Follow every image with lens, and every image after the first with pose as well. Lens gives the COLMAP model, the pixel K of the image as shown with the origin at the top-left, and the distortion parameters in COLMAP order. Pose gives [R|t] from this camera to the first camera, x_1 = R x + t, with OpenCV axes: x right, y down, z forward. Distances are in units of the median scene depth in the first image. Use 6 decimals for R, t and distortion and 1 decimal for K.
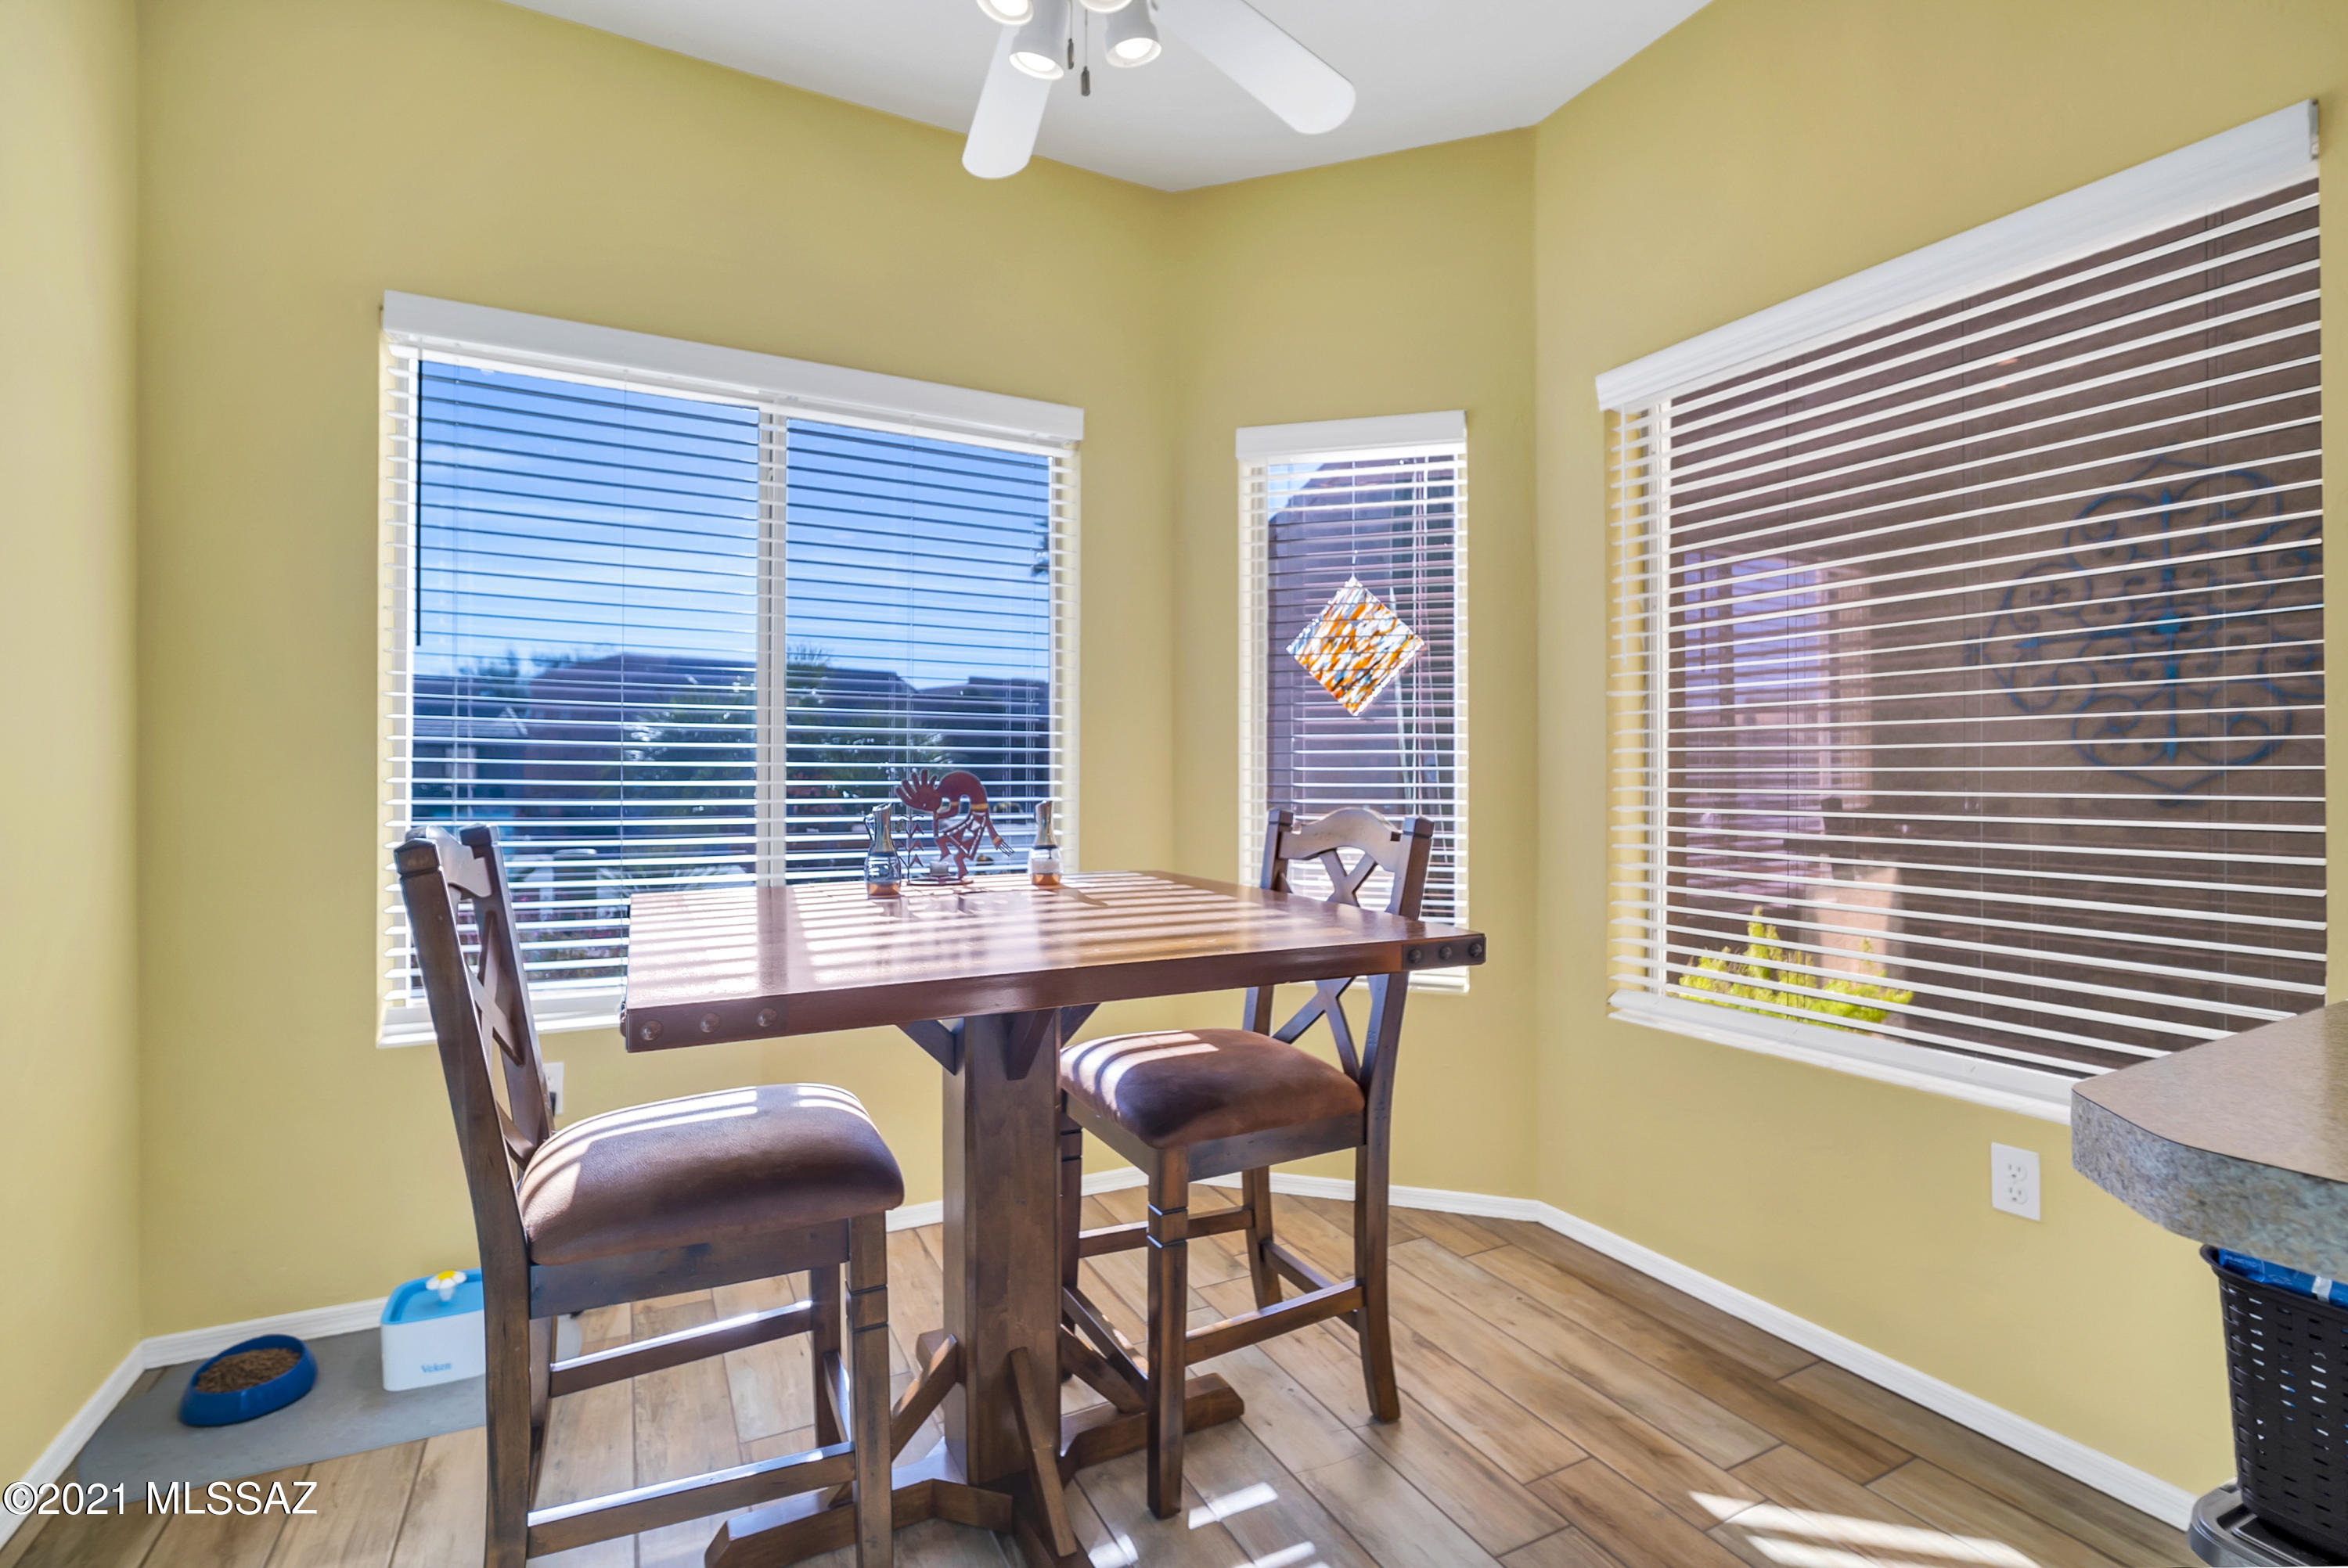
lens RADIAL K [[1053.3, 0, 1169.1], [0, 1053.3, 778.1], [0, 0, 1]] dist [-0.002289, 0.000149]
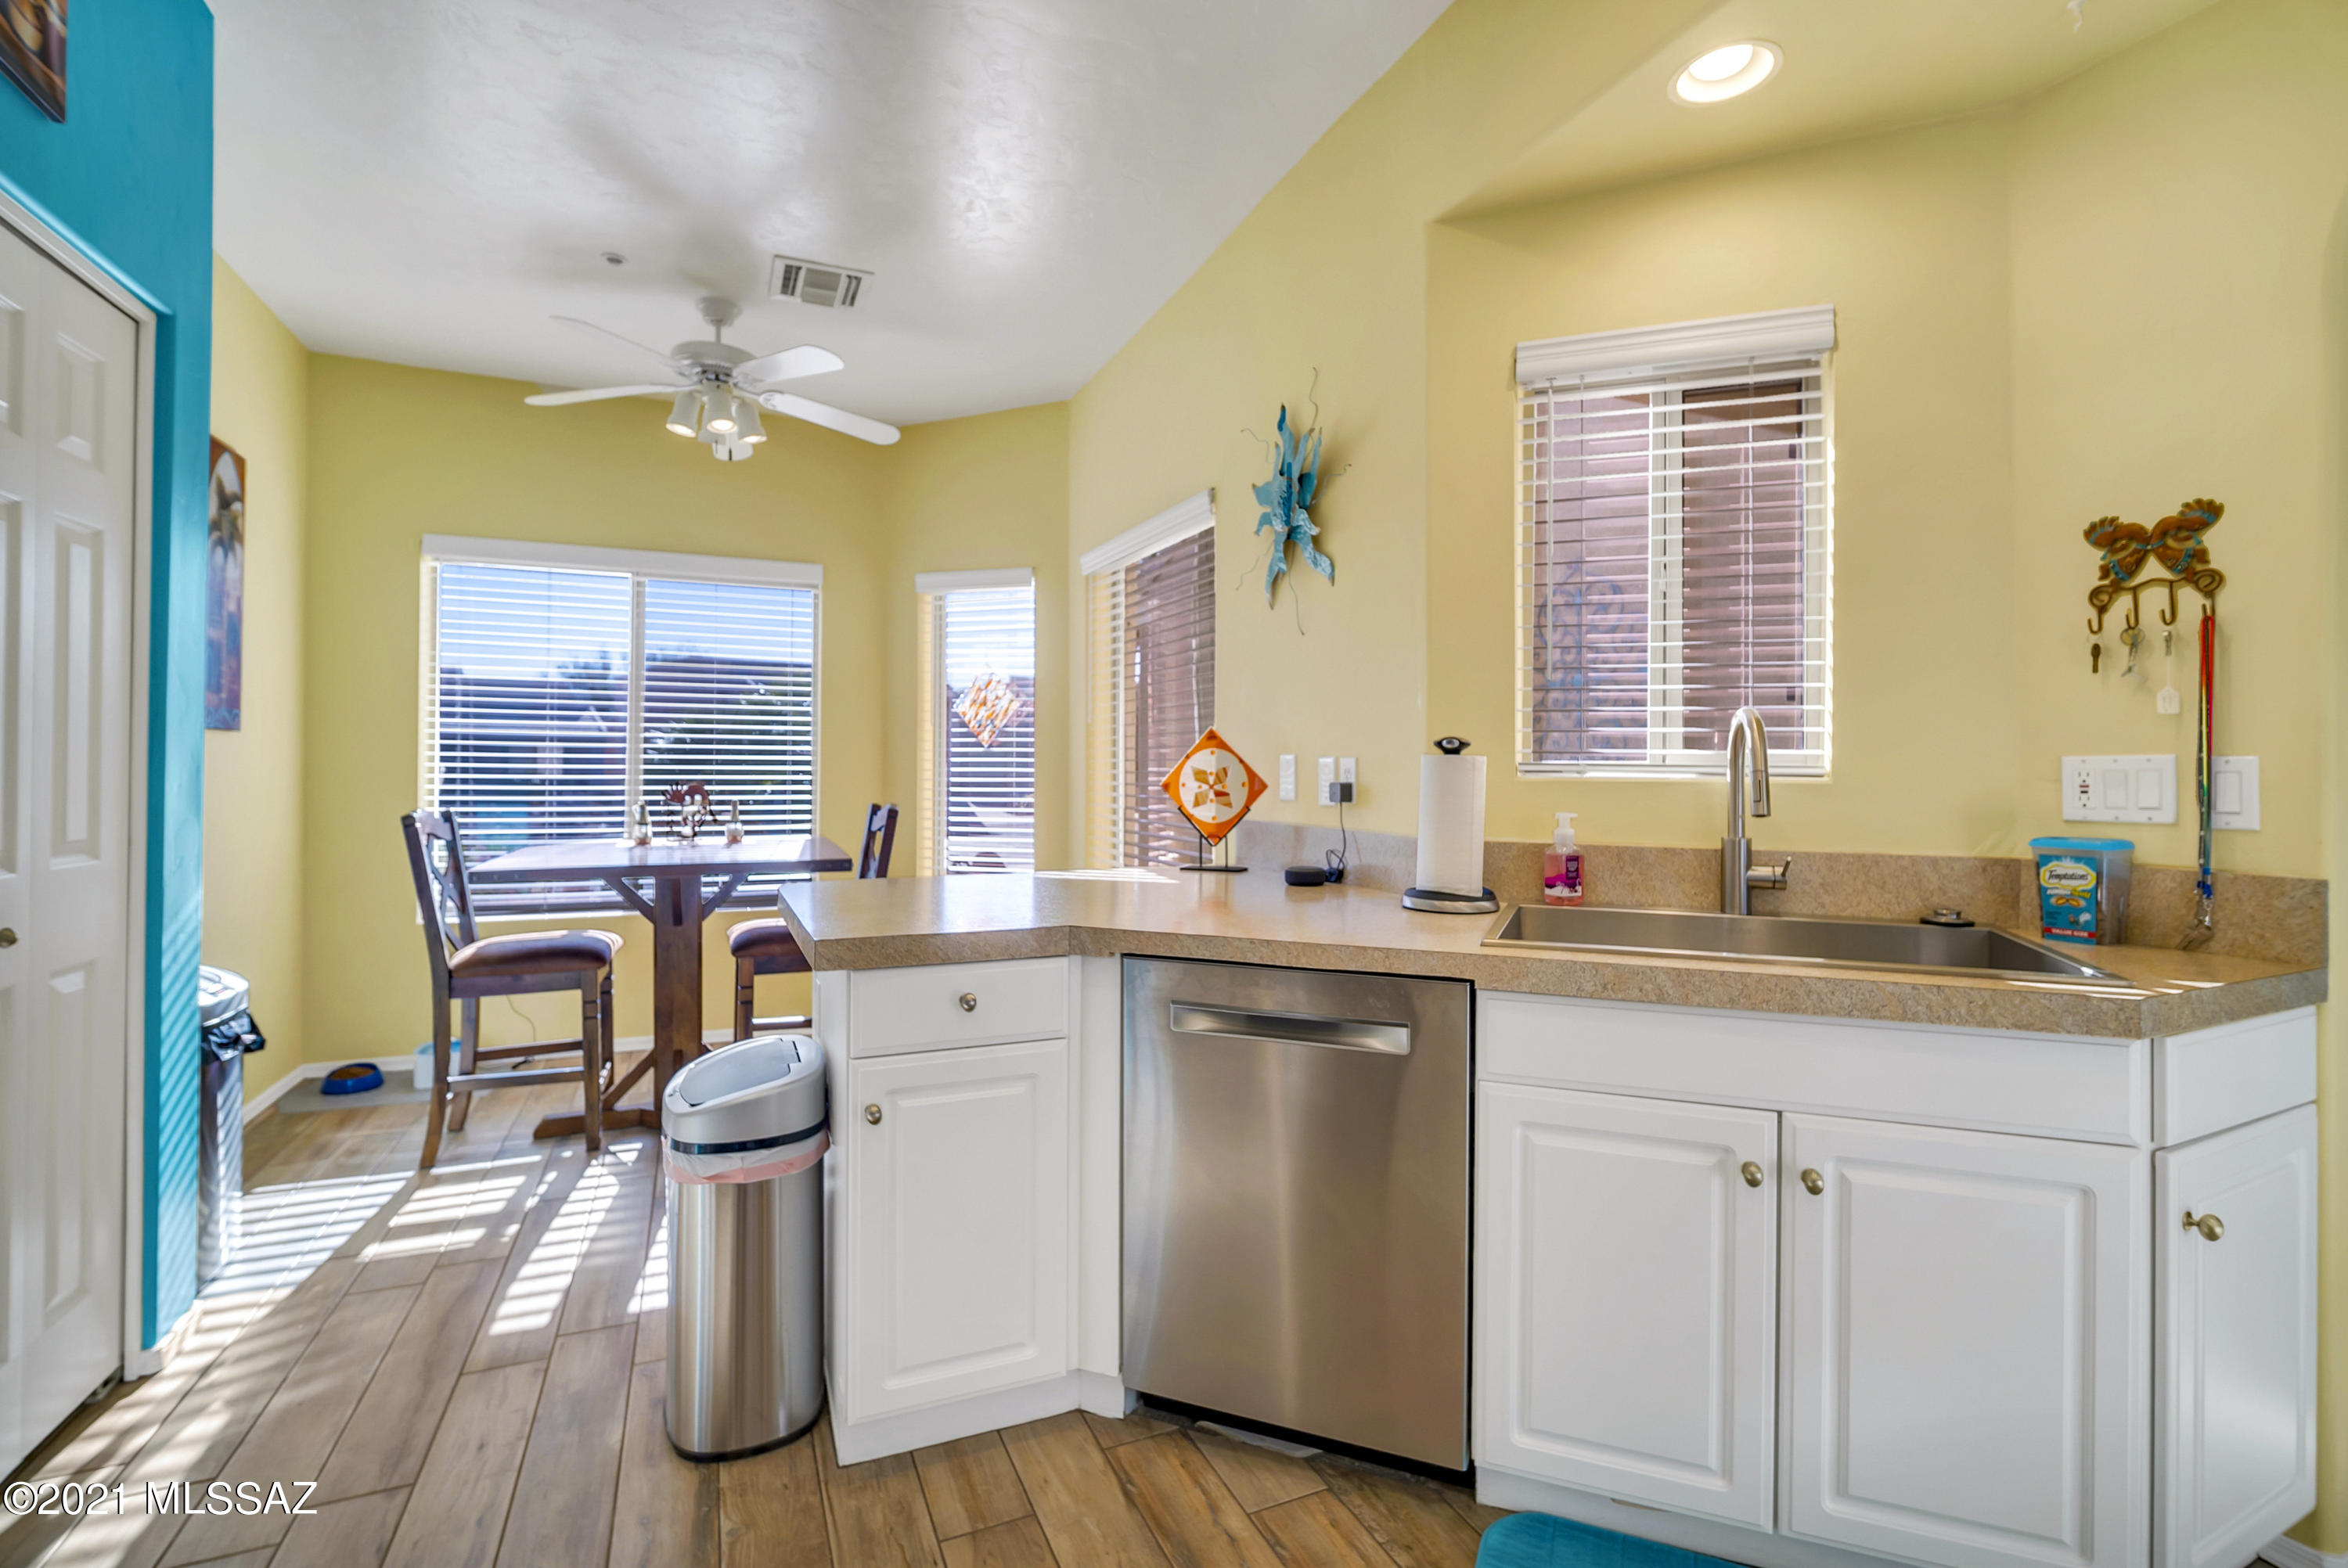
lens RADIAL K [[1054.8, 0, 1199.3], [0, 1054.8, 777.1], [0, 0, 1]] dist [-0.011931, 0.000563]
pose [[0.999015, -0.000213, -0.044367, 0.595954], [0.000517, 0.999976, 0.006840, -0.022823], [0.044365, -0.006857, 0.998992, -0.660303]]
